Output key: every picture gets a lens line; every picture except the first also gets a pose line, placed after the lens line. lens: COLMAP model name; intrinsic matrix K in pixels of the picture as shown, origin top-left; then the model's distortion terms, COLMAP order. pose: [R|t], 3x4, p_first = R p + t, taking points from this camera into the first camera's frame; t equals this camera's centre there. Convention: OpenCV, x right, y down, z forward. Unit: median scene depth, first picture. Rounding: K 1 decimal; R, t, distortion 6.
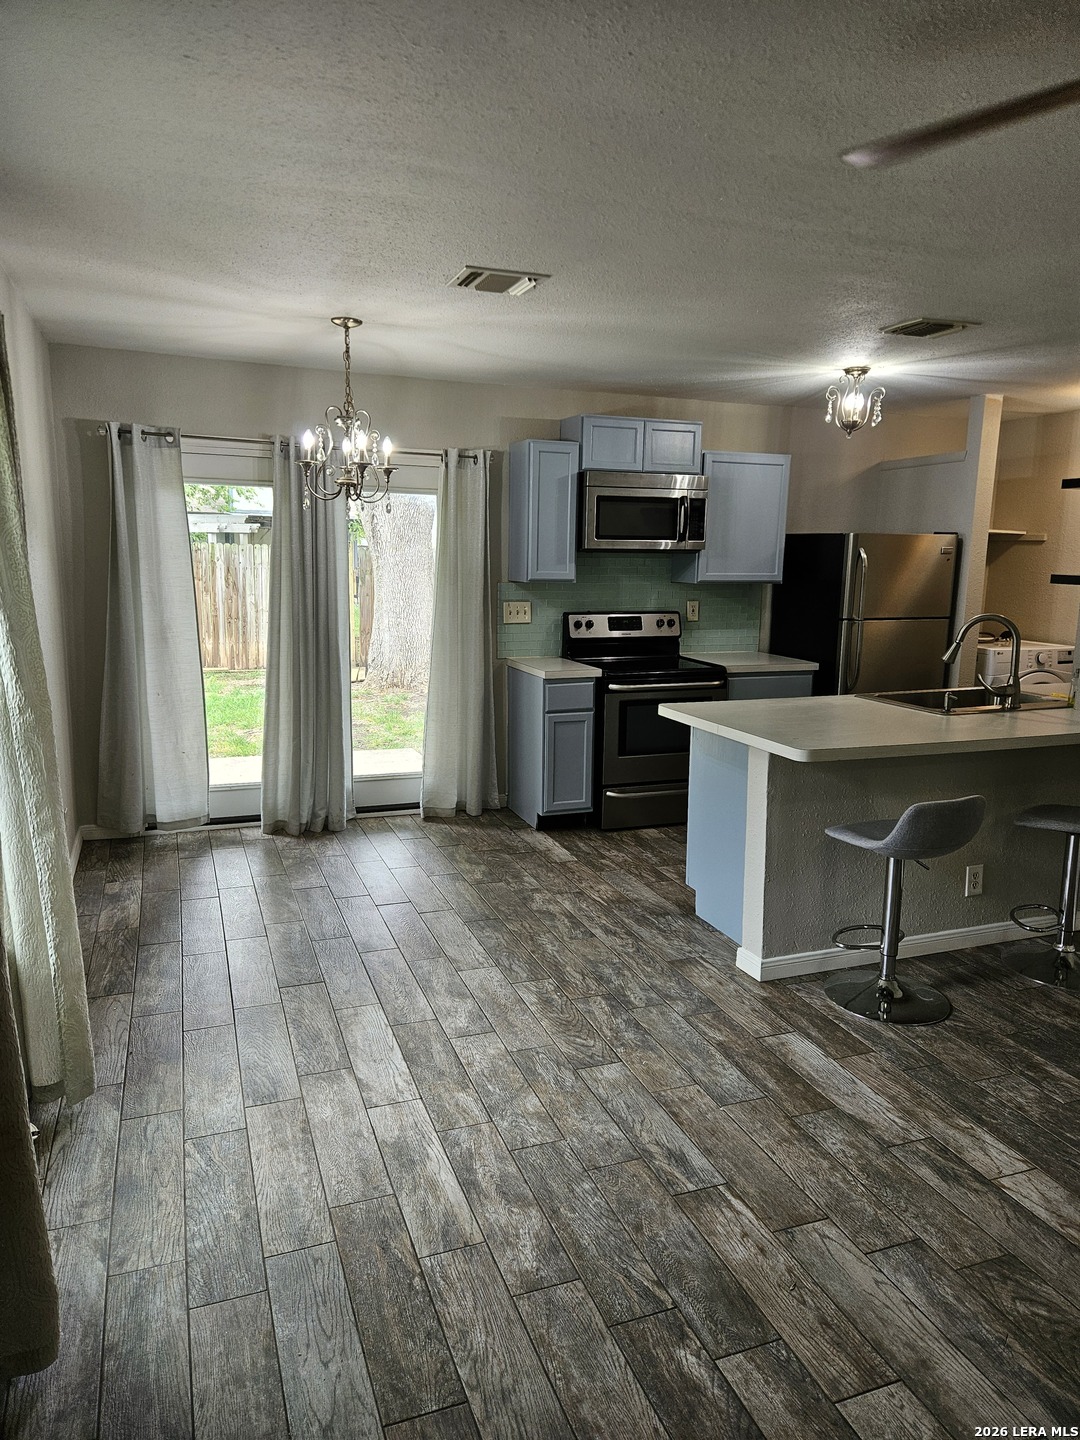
lens RADIAL K [[962.5, 0, 543.4], [0, 962.5, 716.0], [0, 0, 1]] dist [0.077247, -0.075241]
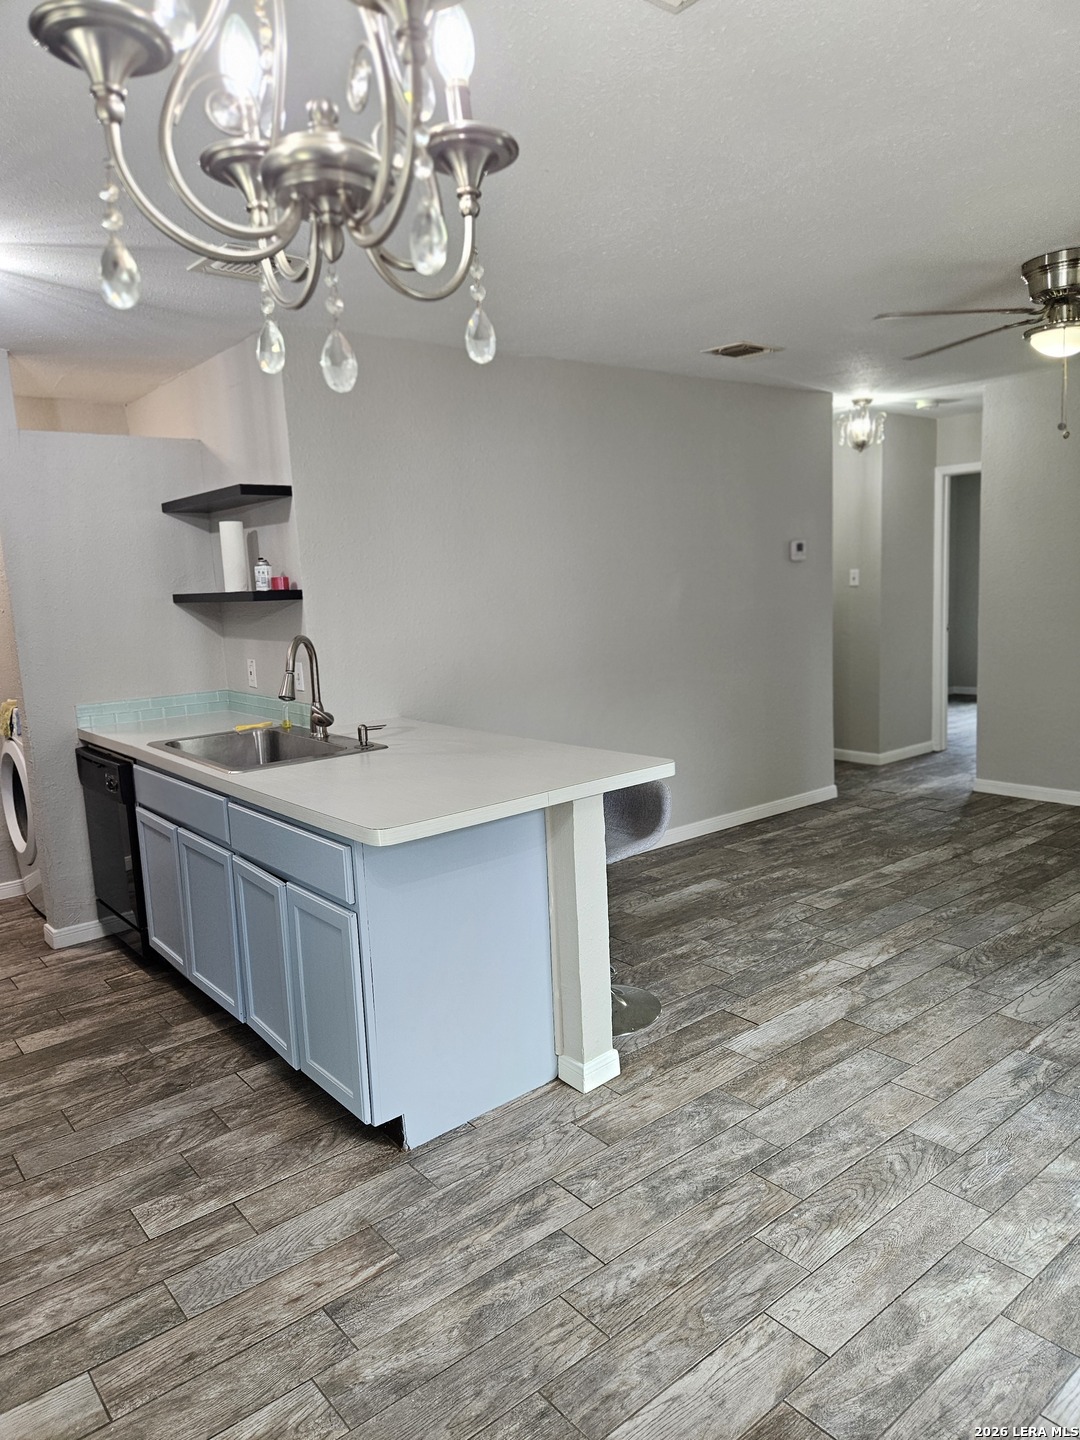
lens RADIAL K [[969.2, 0, 555.3], [0, 969.2, 709.4], [0, 0, 1]] dist [0.080764, -0.072715]
pose [[-0.322255, -0.130698, 0.937587, -0.341575], [0.202442, 0.957997, 0.203124, -0.137243], [-0.924753, 0.255265, -0.282260, 0.841231]]
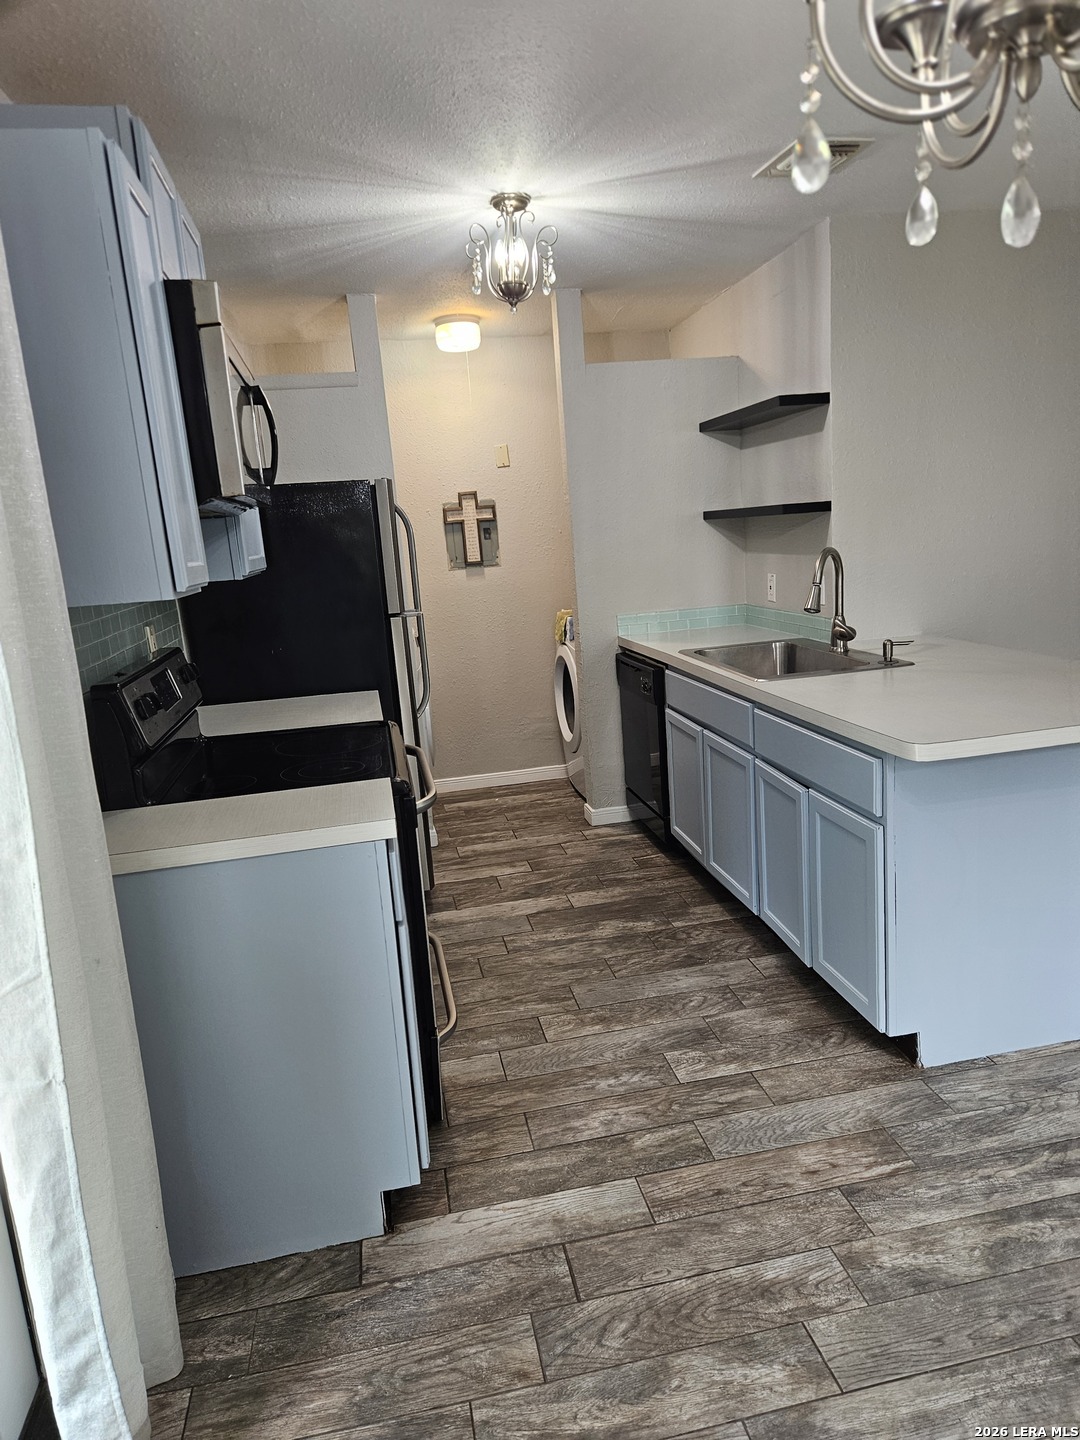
lens RADIAL K [[965.3, 0, 559.1], [0, 965.3, 723.4], [0, 0, 1]] dist [0.081642, -0.071109]
pose [[0.158085, -0.224560, 0.961552, -0.344375], [0.240418, 0.953245, 0.183094, -0.136721], [-0.957710, 0.202230, 0.204682, 0.865526]]
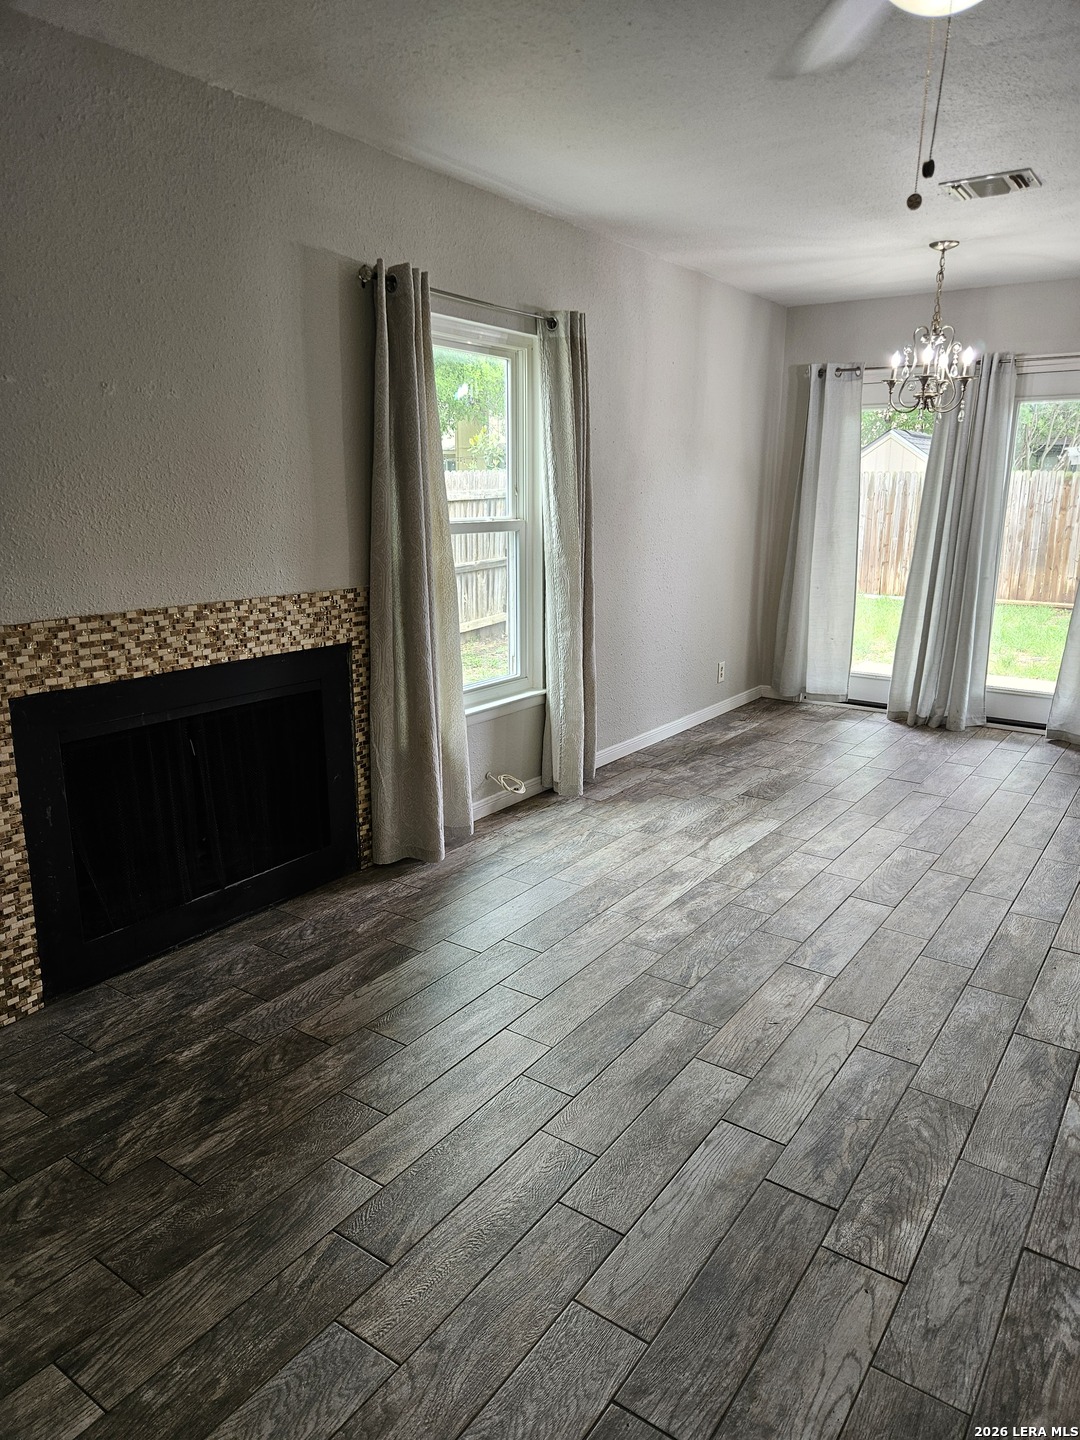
lens RADIAL K [[964.3, 0, 543.5], [0, 964.3, 723.3], [0, 0, 1]] dist [0.093166, -0.088385]
pose [[0.562286, 0.183781, -0.806262, 0.423366], [-0.135000, 0.982312, 0.129761, 0.032793], [0.815849, 0.035882, 0.577151, 0.007712]]
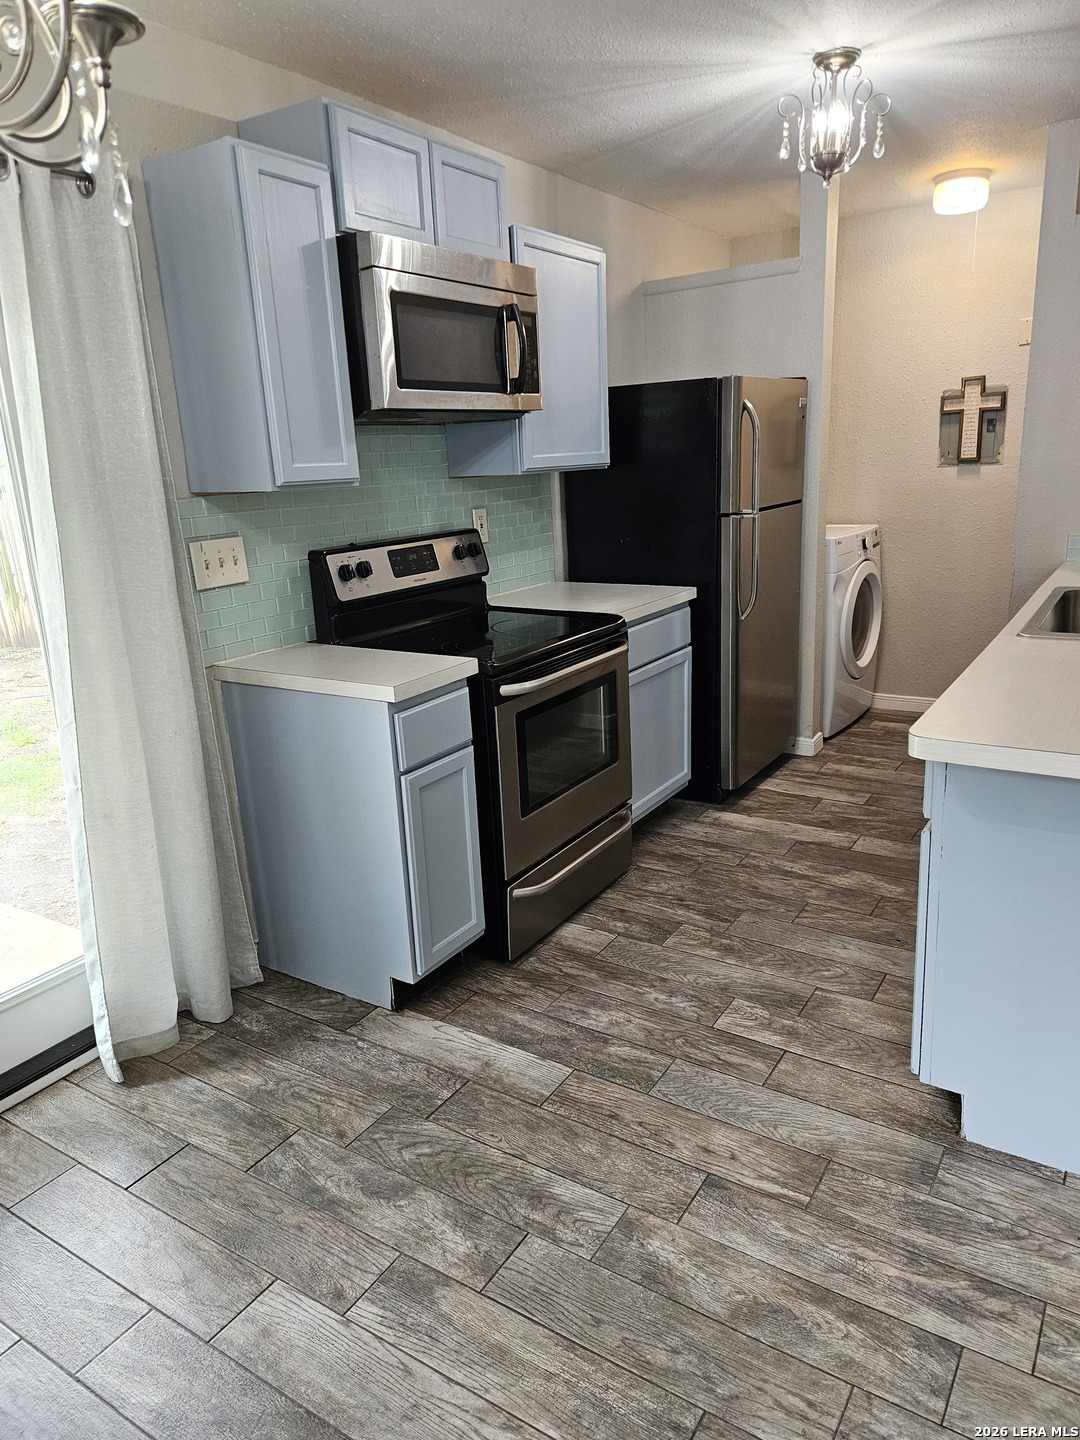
lens RADIAL K [[969.2, 0, 555.3], [0, 969.2, 709.4], [0, 0, 1]] dist [0.080764, -0.072715]
pose [[0.798390, -0.204892, 0.566209, -0.198786], [0.158813, 0.978684, 0.130216, -0.083877], [-0.580820, -0.014042, 0.813911, 0.595026]]
